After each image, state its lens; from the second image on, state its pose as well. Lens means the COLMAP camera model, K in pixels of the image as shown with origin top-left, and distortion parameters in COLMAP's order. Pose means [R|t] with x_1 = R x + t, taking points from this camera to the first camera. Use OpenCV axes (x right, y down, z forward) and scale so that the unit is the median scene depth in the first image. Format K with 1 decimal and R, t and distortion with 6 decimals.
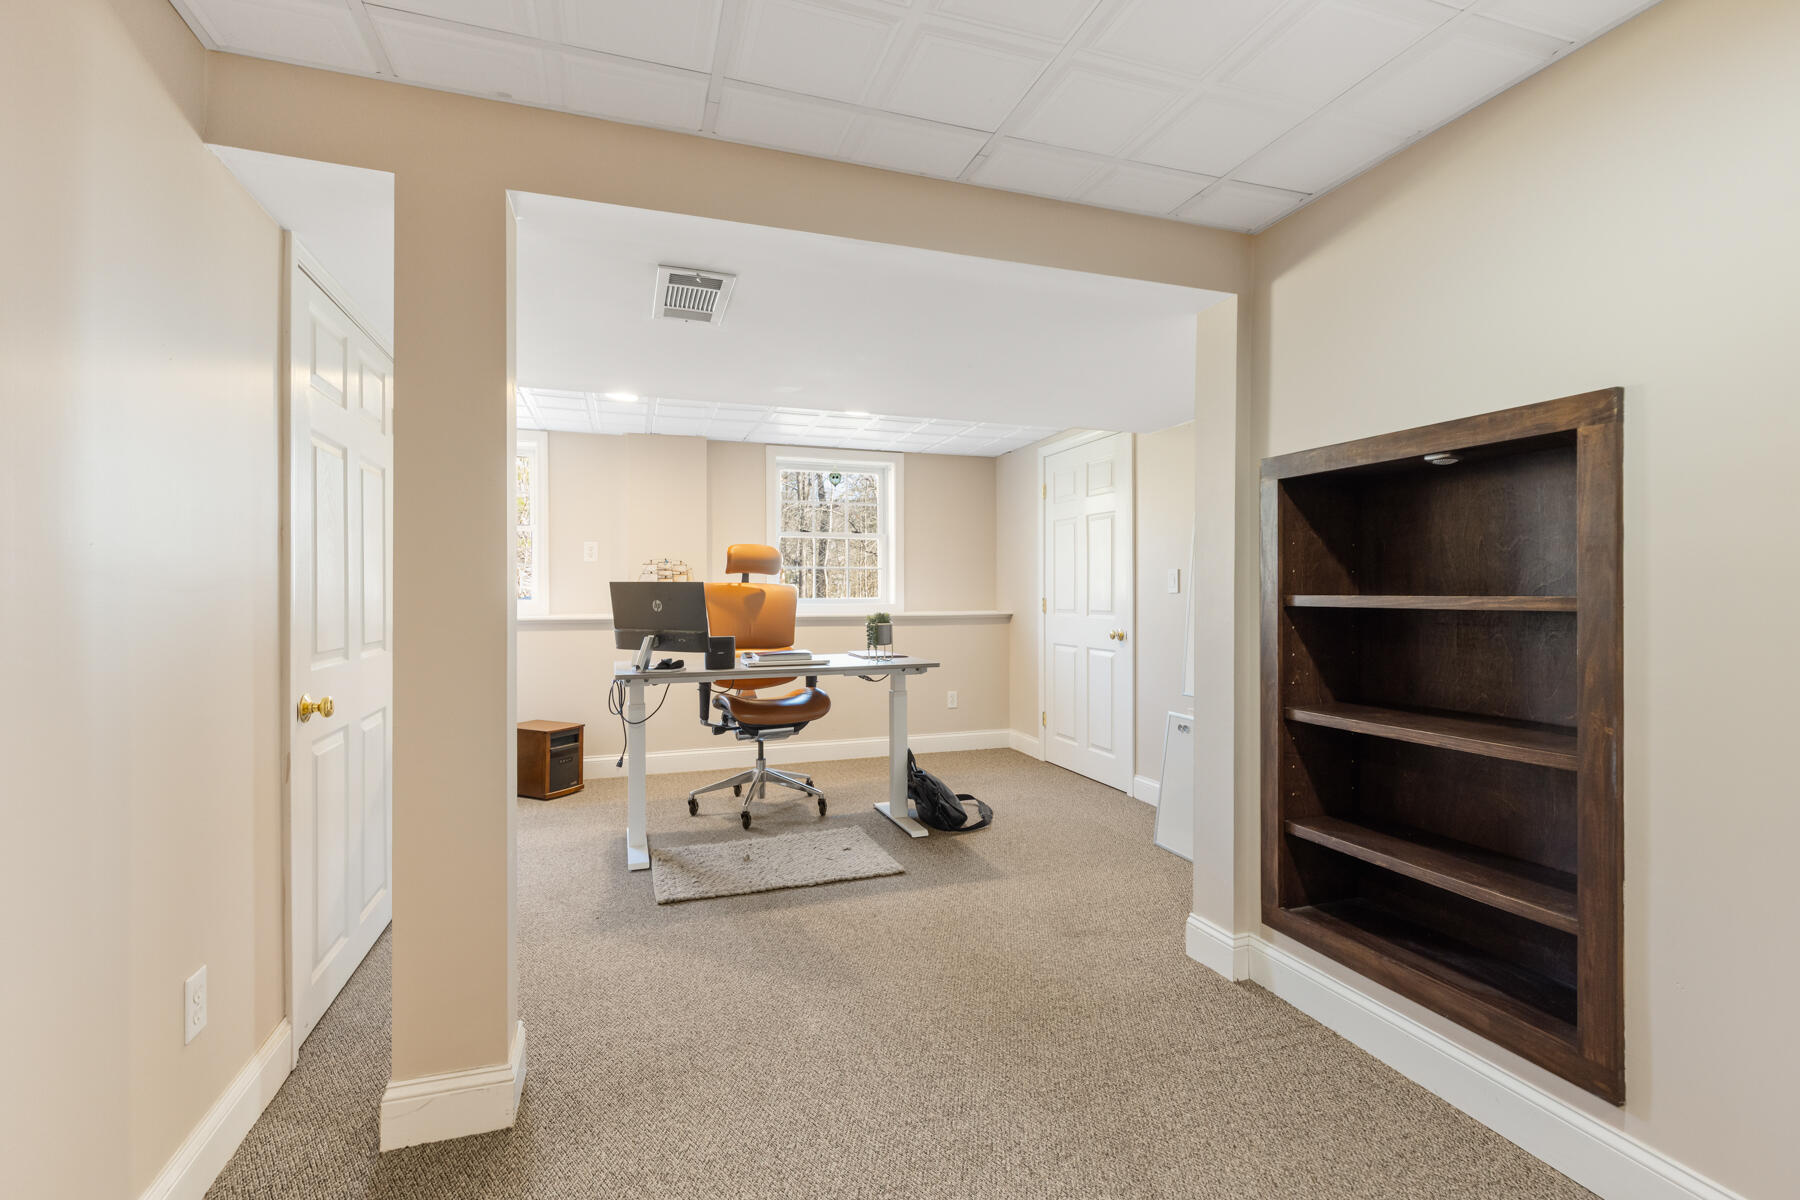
lens RADIAL K [[822.1, 0, 904.7], [0, 822.1, 597.7], [0, 0, 1]] dist [0.007339, -0.001453]
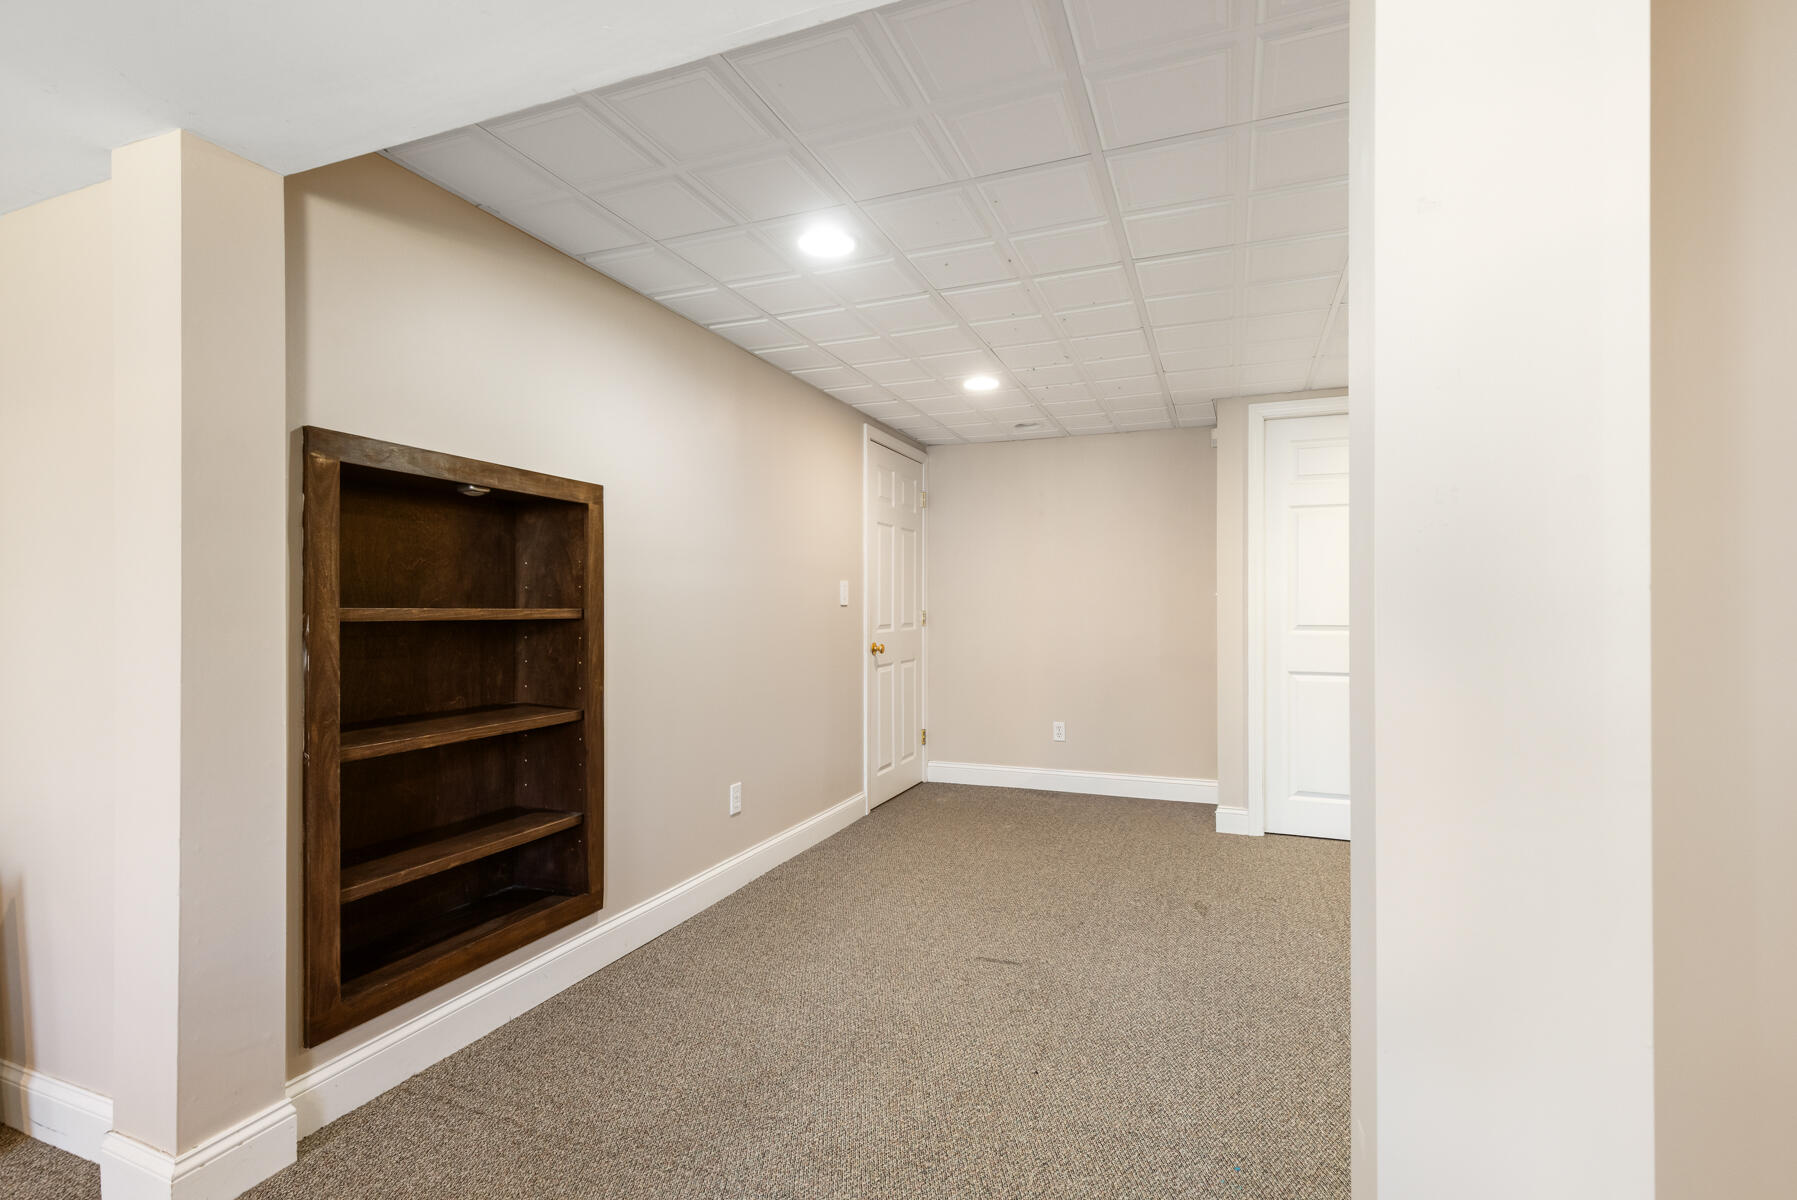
lens RADIAL K [[820.7, 0, 903.4], [0, 820.7, 604.9], [0, 0, 1]] dist [0.007339, -0.001453]
pose [[-0.762227, 0.005976, 0.647282, -0.551799], [0.005958, 0.999980, -0.002216, -0.000906], [-0.647282, 0.002167, -0.762247, 1.470561]]
